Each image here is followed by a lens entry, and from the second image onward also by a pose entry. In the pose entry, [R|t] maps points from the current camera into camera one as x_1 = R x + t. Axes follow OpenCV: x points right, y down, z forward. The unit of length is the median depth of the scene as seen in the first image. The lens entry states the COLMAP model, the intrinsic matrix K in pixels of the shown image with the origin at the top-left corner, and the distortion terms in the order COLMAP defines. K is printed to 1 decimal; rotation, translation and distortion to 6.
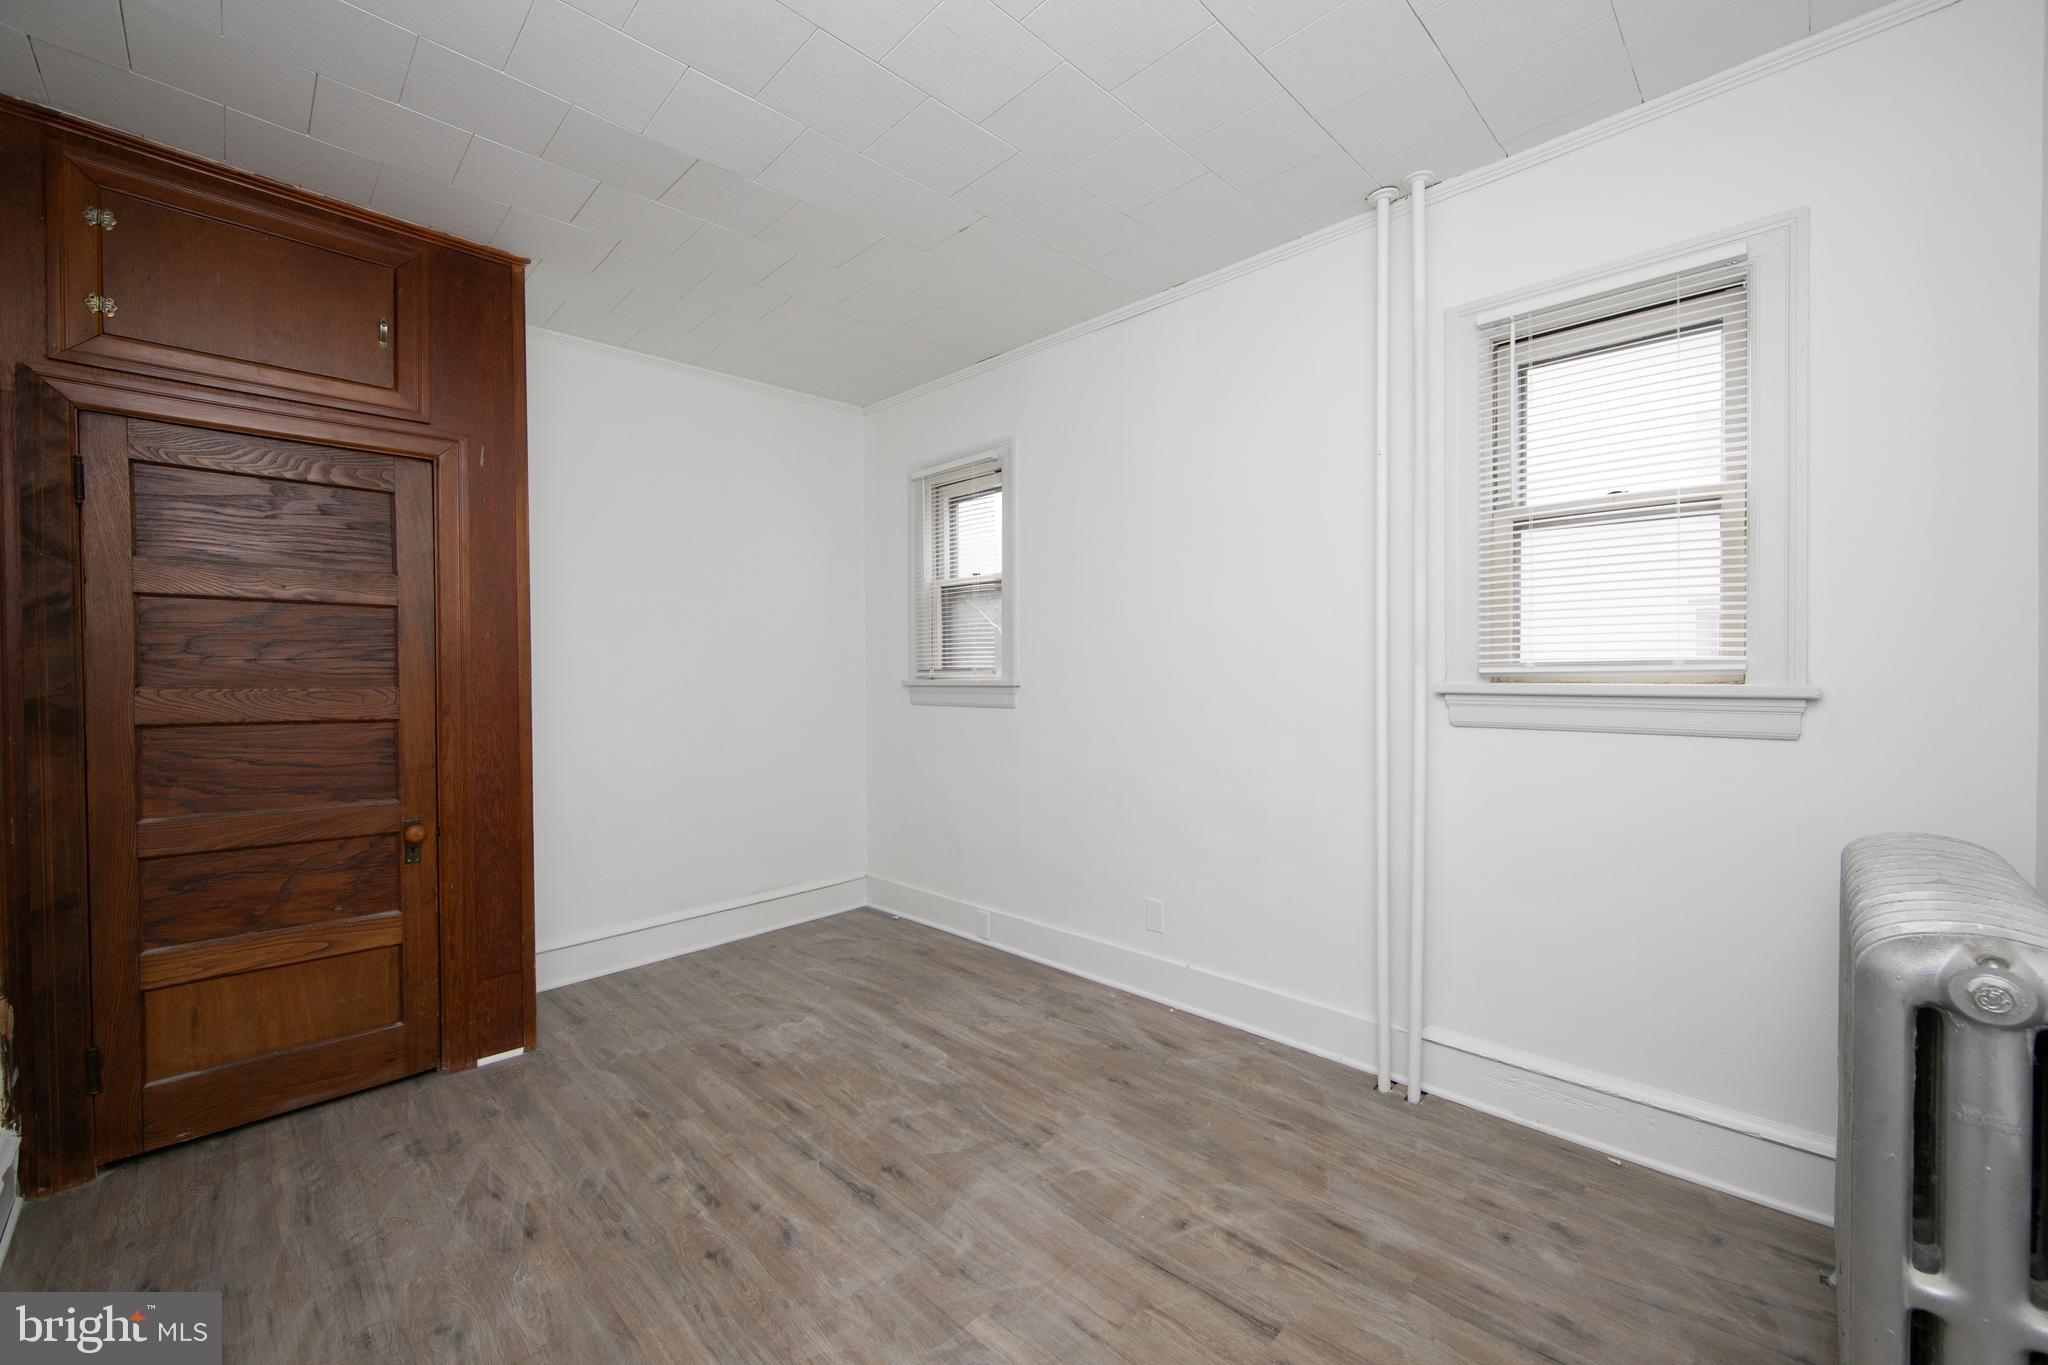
lens RADIAL K [[804.3, 0, 1021.6], [0, 804.3, 681.0], [0, 0, 1]] dist [-0.002357, 0.000078]
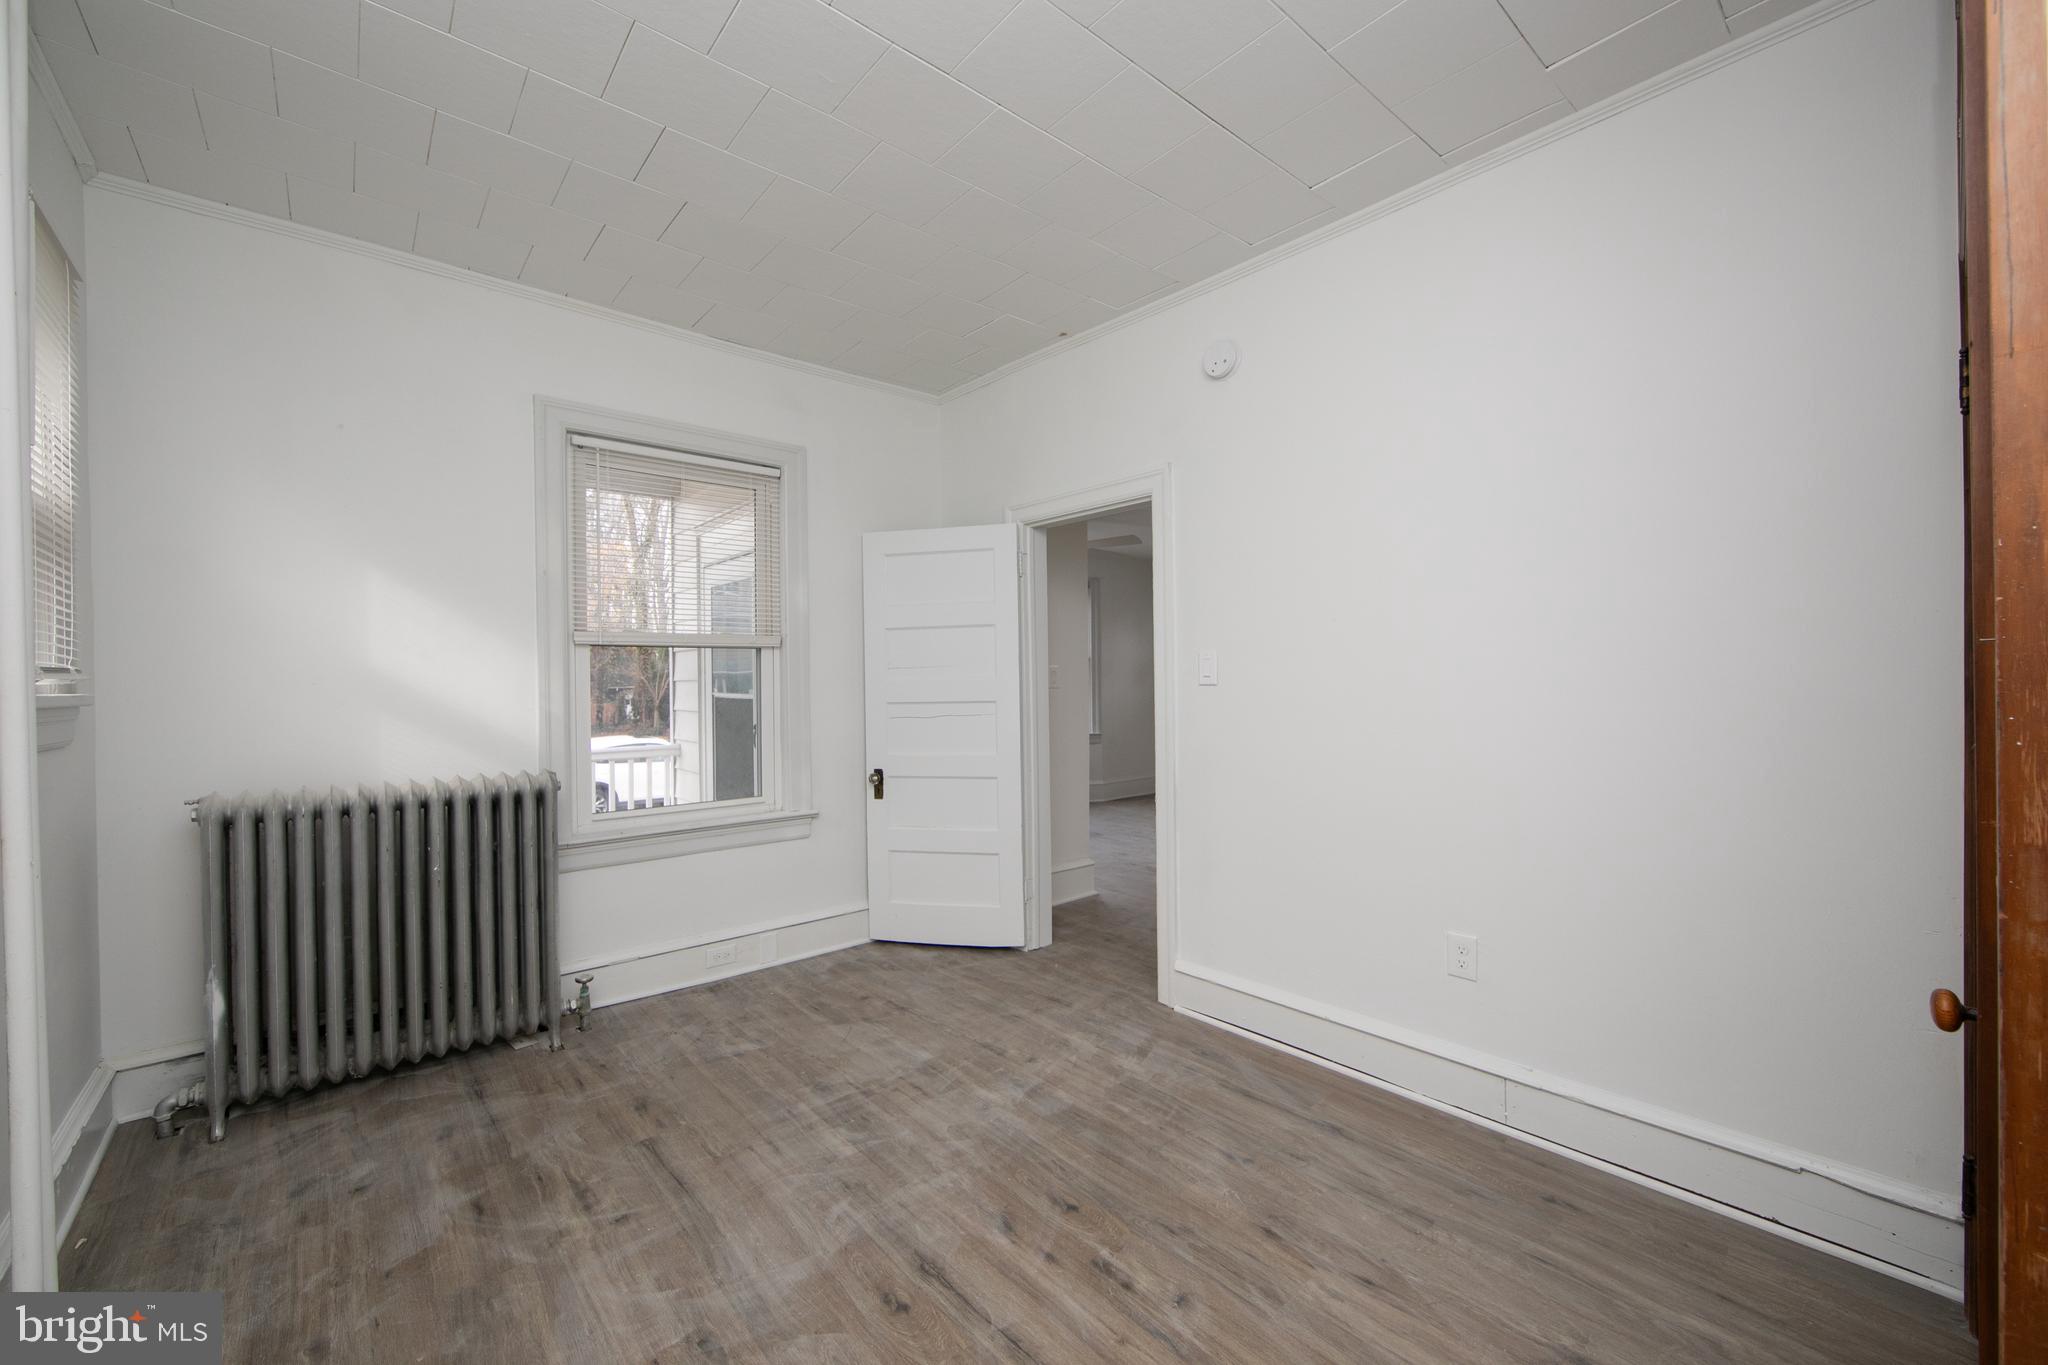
lens RADIAL K [[804.3, 0, 1025.6], [0, 804.3, 682.4], [0, 0, 1]] dist [-0.002357, 0.000078]
pose [[-0.996929, 0.019292, 0.075891, -0.391706], [0.020395, 0.999697, 0.013793, -0.002013], [-0.075602, 0.015298, -0.997021, 1.928787]]
